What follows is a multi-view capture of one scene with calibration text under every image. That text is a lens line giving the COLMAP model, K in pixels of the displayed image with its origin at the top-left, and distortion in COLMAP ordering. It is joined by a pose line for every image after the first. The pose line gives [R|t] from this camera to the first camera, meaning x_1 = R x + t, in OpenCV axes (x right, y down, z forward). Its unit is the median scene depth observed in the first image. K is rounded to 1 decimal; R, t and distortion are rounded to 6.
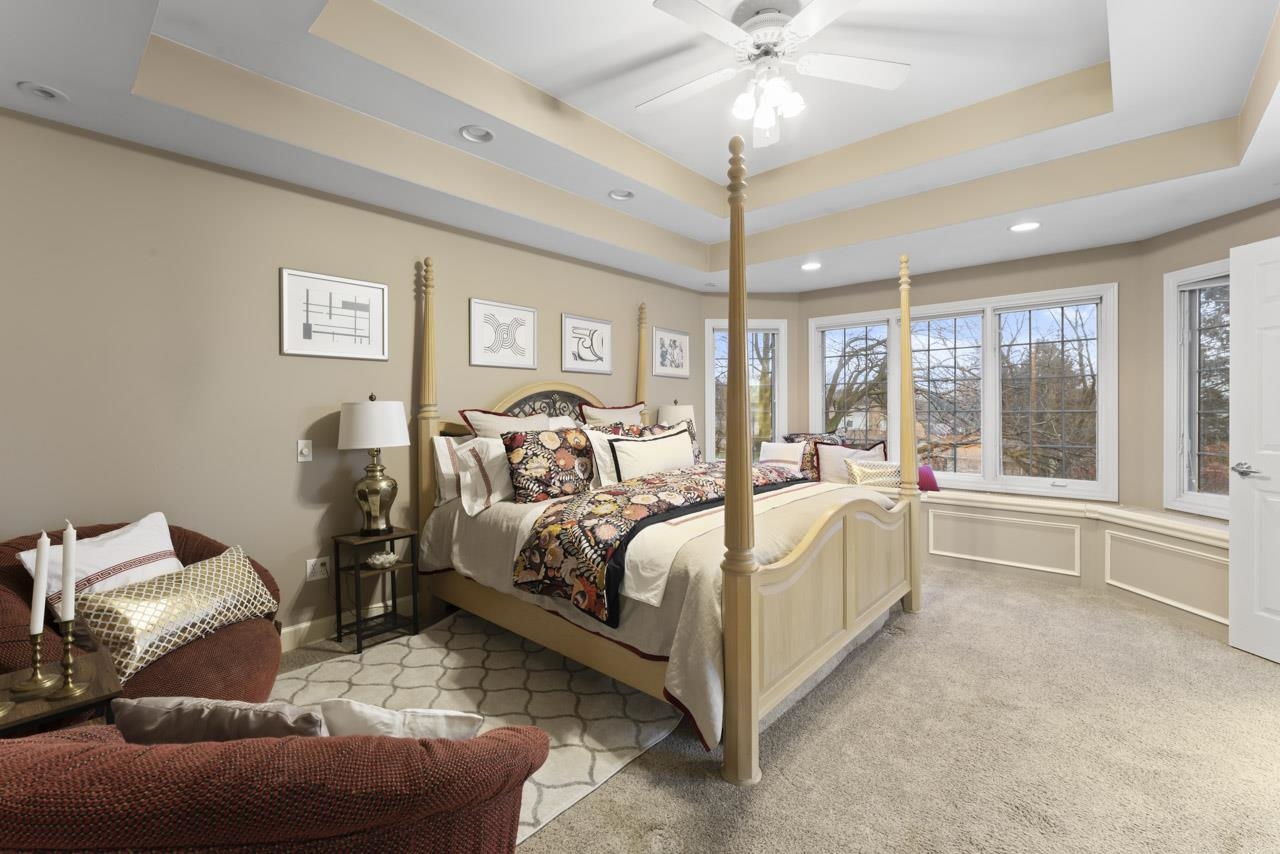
lens RADIAL K [[546.1, 0, 642.2], [0, 546.1, 416.8], [0, 0, 1]] dist [-0.002770, -0.000513]
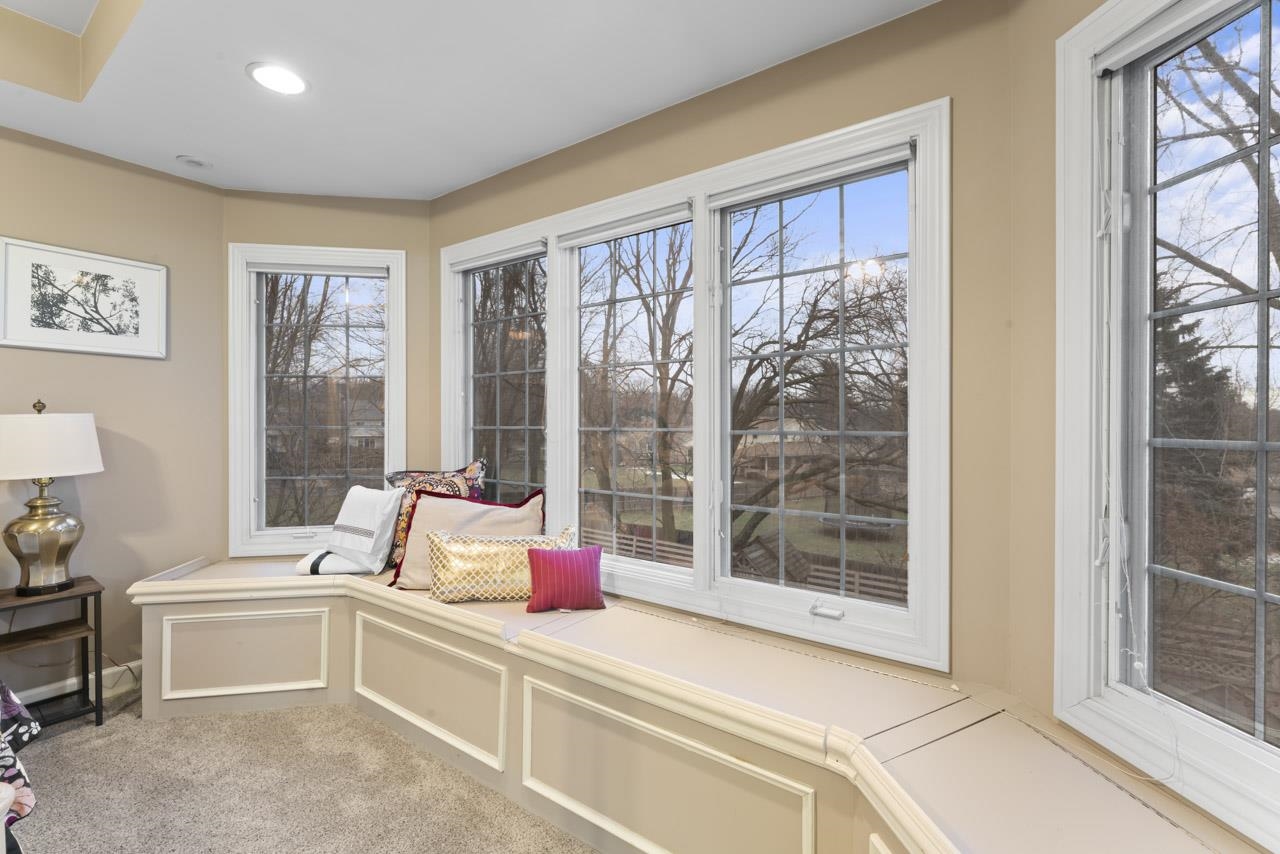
lens RADIAL K [[563.1, 0, 640.0], [0, 563.1, 427.0], [0, 0, 1]] dist [0.001104, 0.000010]
pose [[0.996115, 0.004100, 0.087961, 0.565919], [-0.003886, 0.999989, -0.002604, -0.012493], [-0.087971, 0.002252, 0.996120, 0.568187]]
